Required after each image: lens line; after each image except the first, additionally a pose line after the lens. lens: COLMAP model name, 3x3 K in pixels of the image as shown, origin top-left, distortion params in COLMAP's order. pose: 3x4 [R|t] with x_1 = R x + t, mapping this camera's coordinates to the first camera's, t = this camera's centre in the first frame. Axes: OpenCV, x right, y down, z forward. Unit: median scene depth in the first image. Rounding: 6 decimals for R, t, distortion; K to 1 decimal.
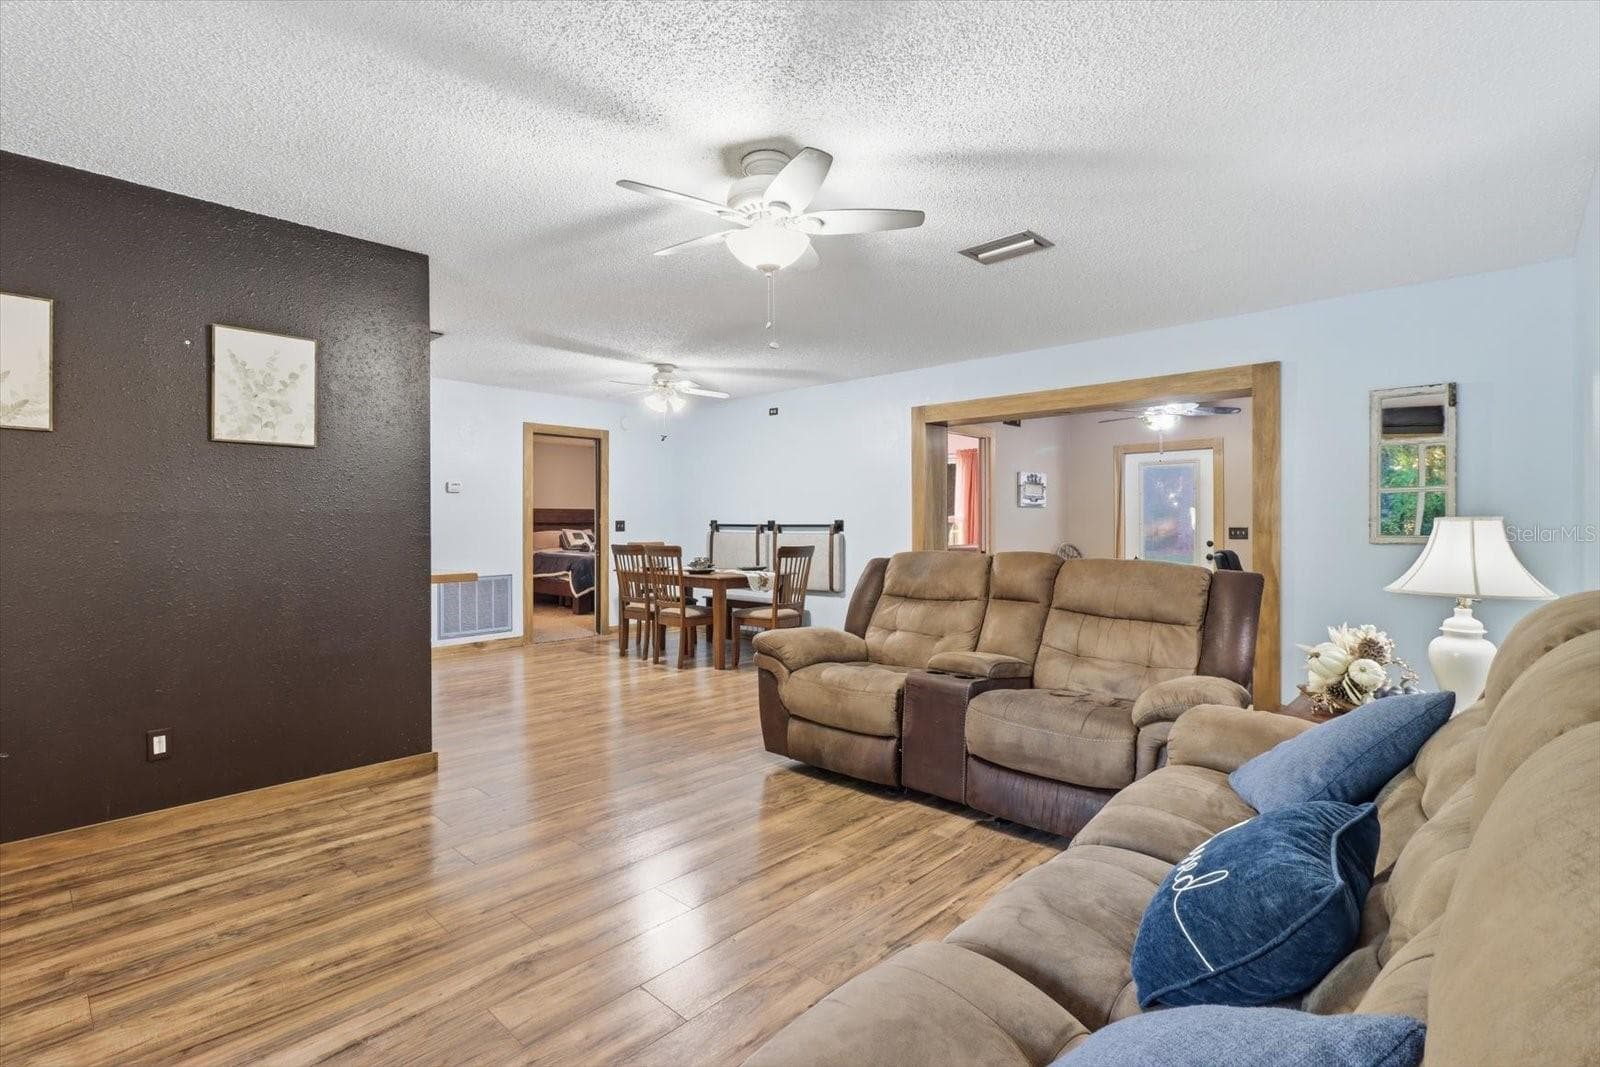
lens RADIAL K [[756.4, 0, 799.8], [0, 756.4, 527.9], [0, 0, 1]] dist [-0.013506, 0.003377]
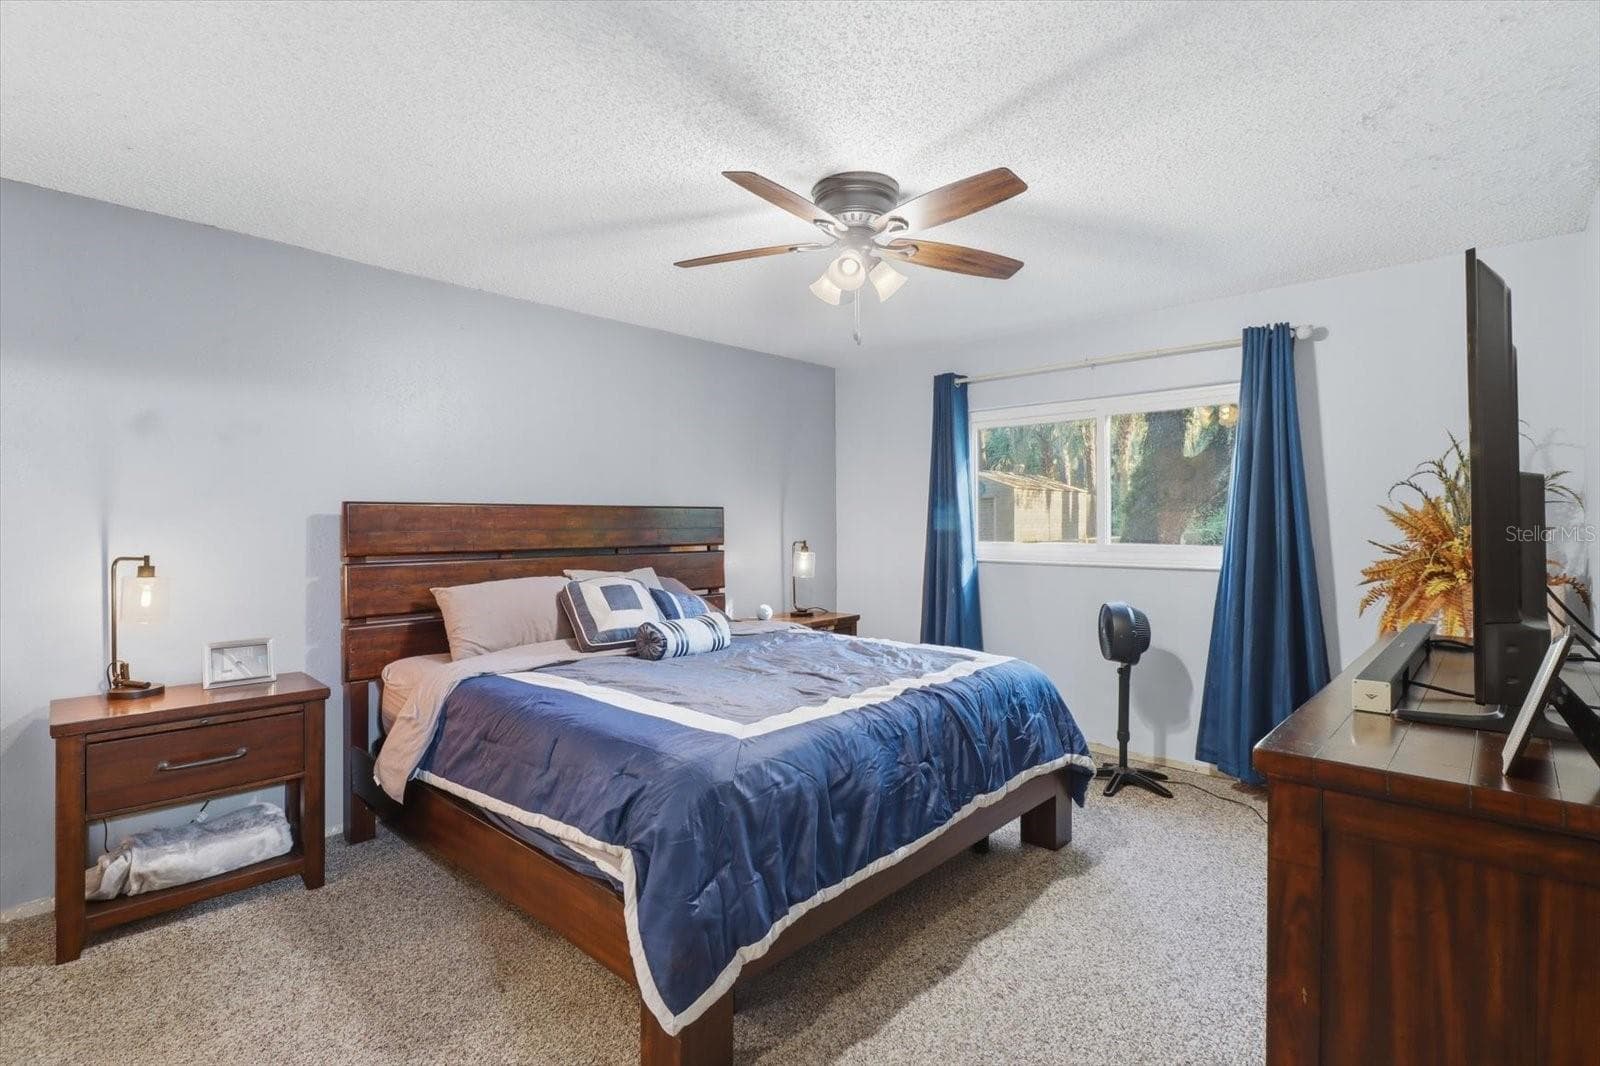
lens RADIAL K [[756.4, 0, 798.6], [0, 756.4, 528.9], [0, 0, 1]] dist [-0.013506, 0.003377]
pose [[0.999923, 0.002836, 0.012069, -0.227713], [-0.002759, 0.999976, -0.006368, -0.014208], [-0.012087, 0.006334, 0.999907, 0.703477]]
